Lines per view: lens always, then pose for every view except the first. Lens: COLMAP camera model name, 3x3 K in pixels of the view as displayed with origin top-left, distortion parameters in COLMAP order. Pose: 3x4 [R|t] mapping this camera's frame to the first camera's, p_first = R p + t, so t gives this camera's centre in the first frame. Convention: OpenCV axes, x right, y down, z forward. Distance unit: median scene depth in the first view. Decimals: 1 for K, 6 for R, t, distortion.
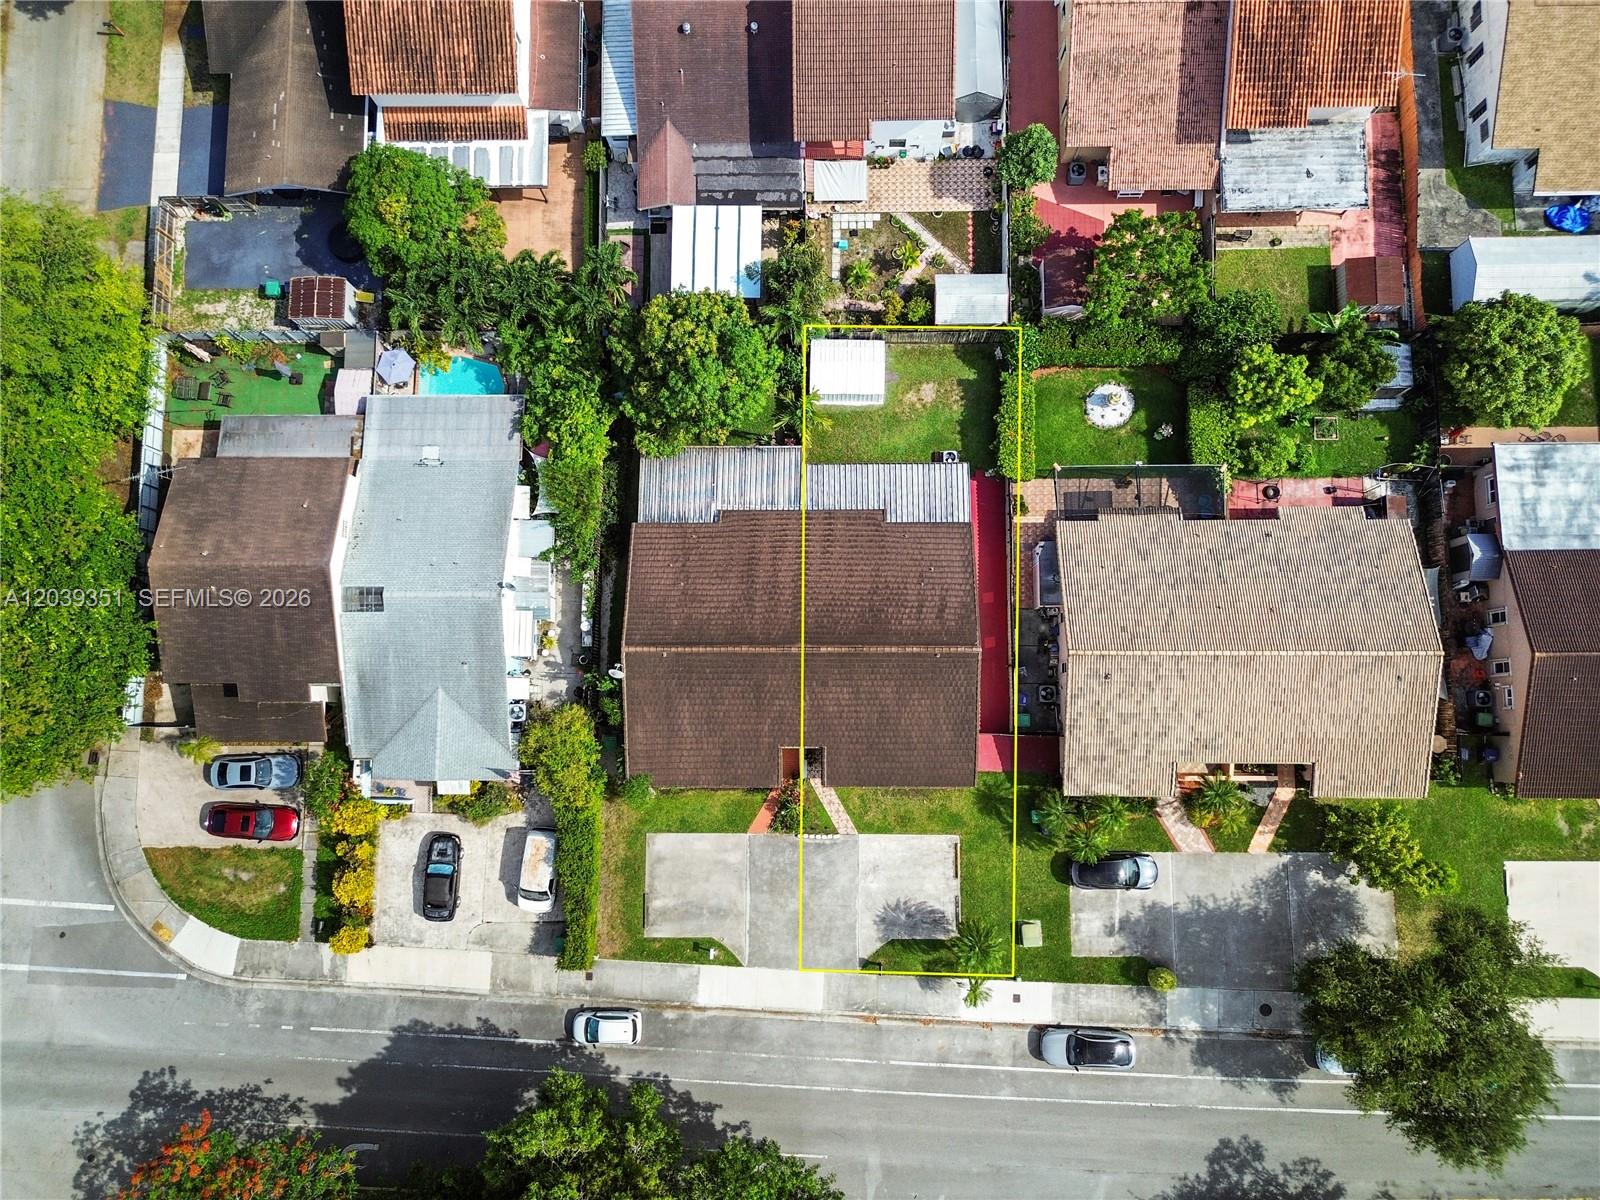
lens RADIAL K [[1086.0, 0, 800.0], [0, 1086.0, 600.0], [0, 0, 1]] dist [0.100138, 0.000023]
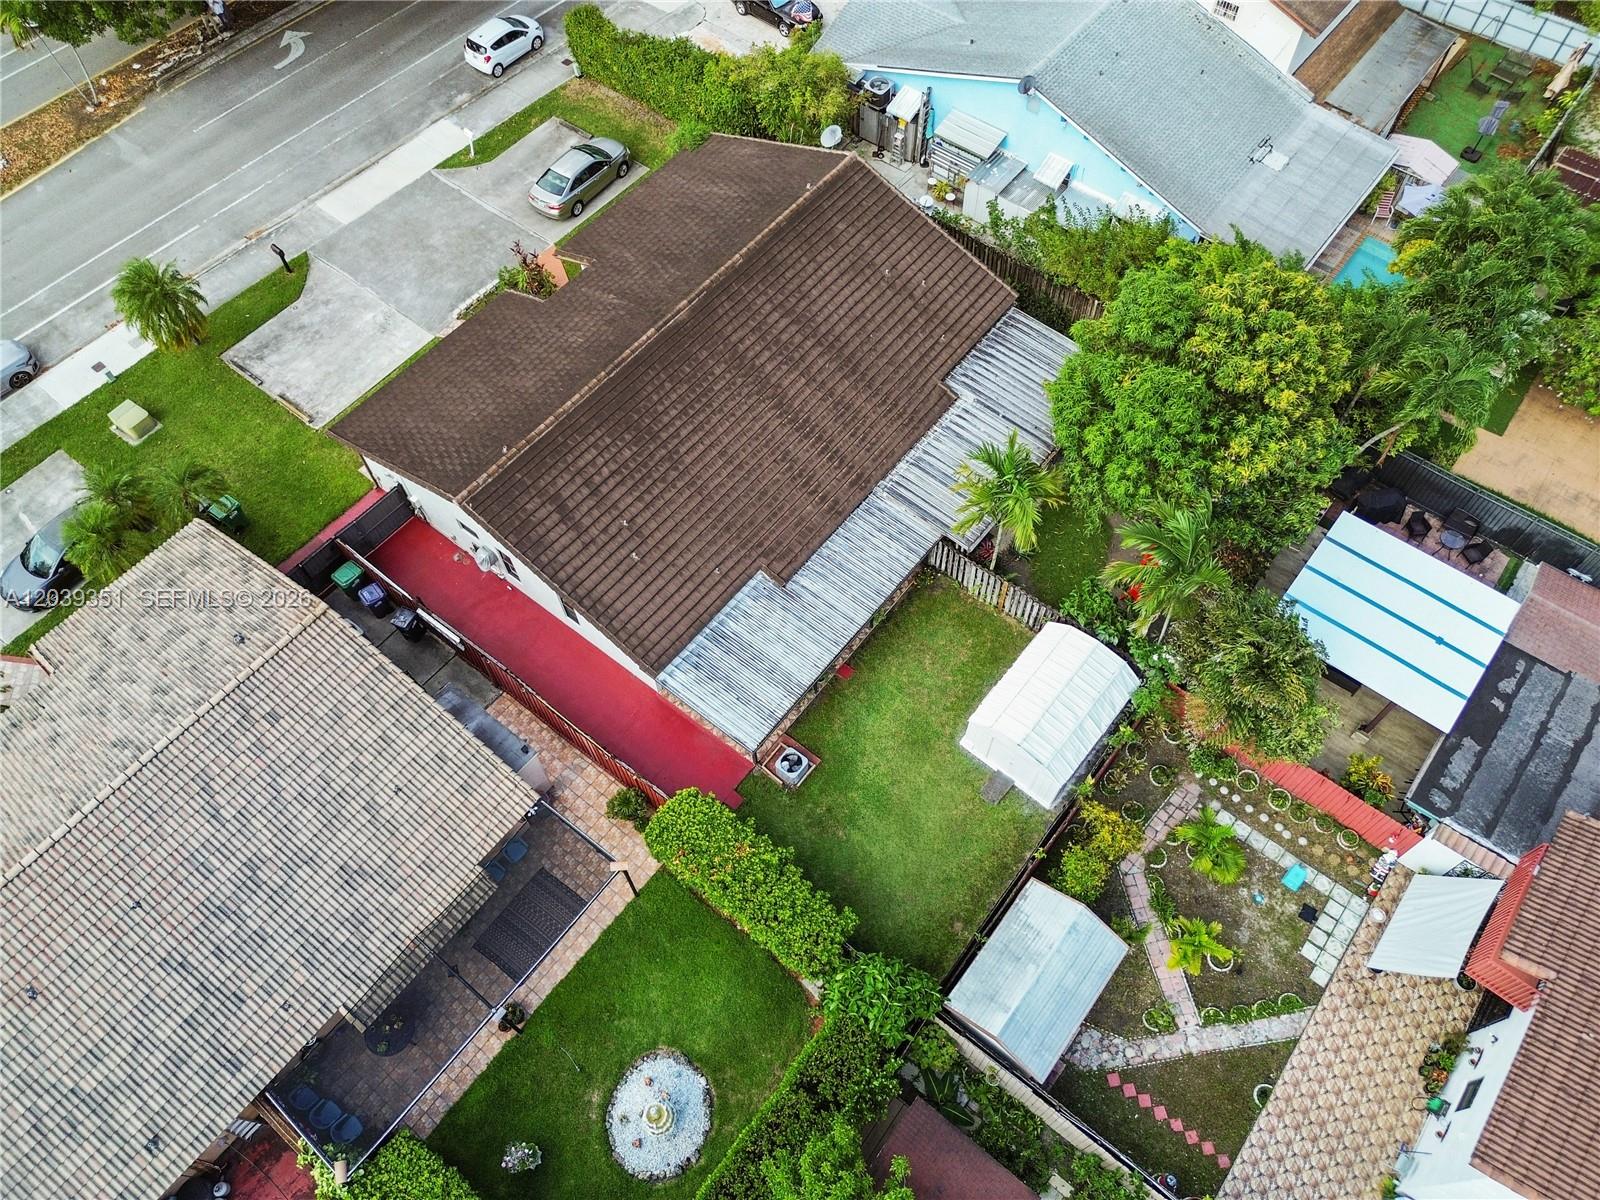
lens RADIAL K [[1111.0, 0, 800.0], [0, 1111.0, 600.0], [0, 0, 1]] dist [0.032728, -0.000603]
pose [[-0.619413, 0.693012, -0.368865, 0.274142], [-0.776631, -0.472224, 0.416950, -0.314918], [0.114764, 0.544737, 0.830717, 0.535037]]
